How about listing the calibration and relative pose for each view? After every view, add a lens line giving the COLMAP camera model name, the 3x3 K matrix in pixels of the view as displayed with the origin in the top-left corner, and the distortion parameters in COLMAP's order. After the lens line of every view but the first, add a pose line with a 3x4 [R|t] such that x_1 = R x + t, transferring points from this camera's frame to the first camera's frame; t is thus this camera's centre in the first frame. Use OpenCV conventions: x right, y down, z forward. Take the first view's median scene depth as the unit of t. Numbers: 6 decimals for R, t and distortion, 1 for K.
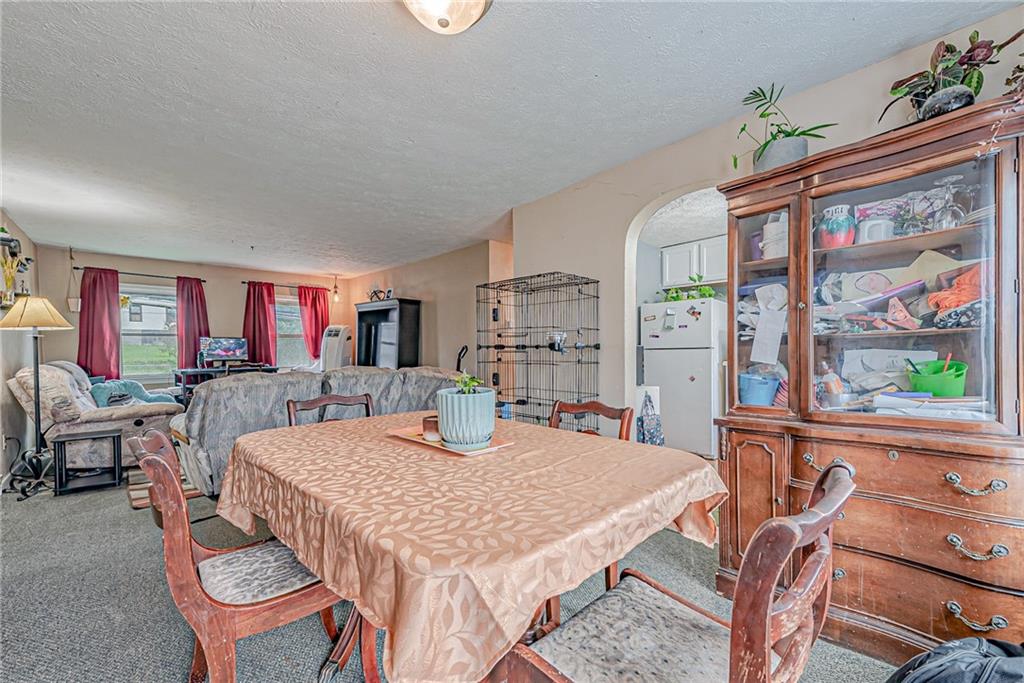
lens RADIAL K [[403.3, 0, 505.7], [0, 403.3, 357.7], [0, 0, 1]] dist [-0.001228, -0.000231]
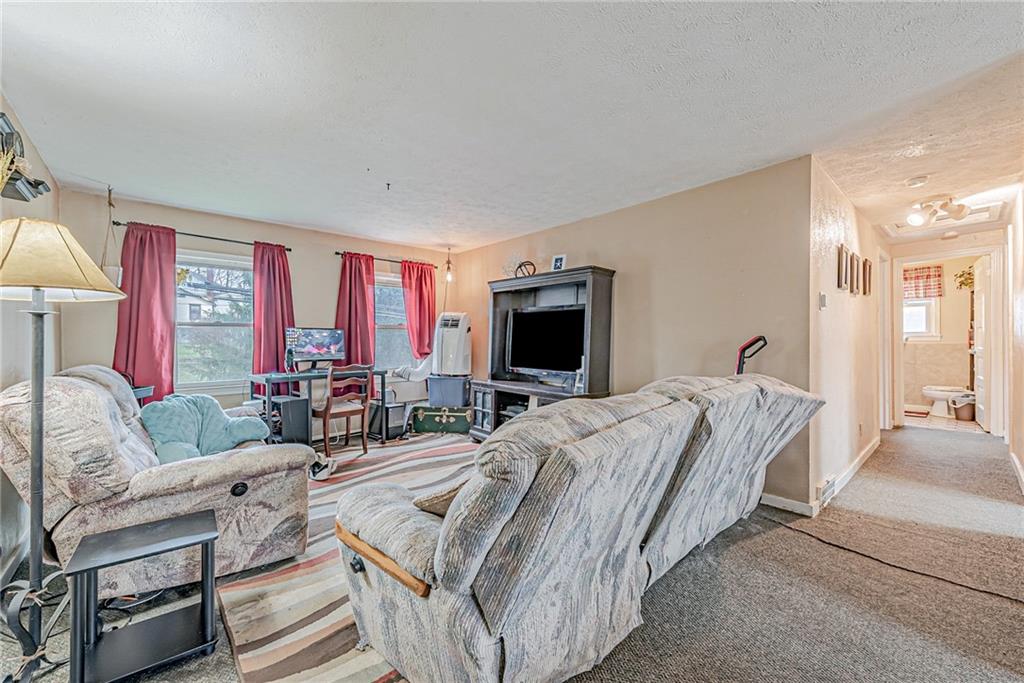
lens RADIAL K [[403.3, 0, 513.4], [0, 403.3, 339.6], [0, 0, 1]] dist [-0.001228, -0.000231]
pose [[0.999809, -0.004918, -0.018910, -0.367512], [0.004231, 0.999336, -0.036190, -0.003699], [0.019076, 0.036103, 0.999166, 0.327022]]
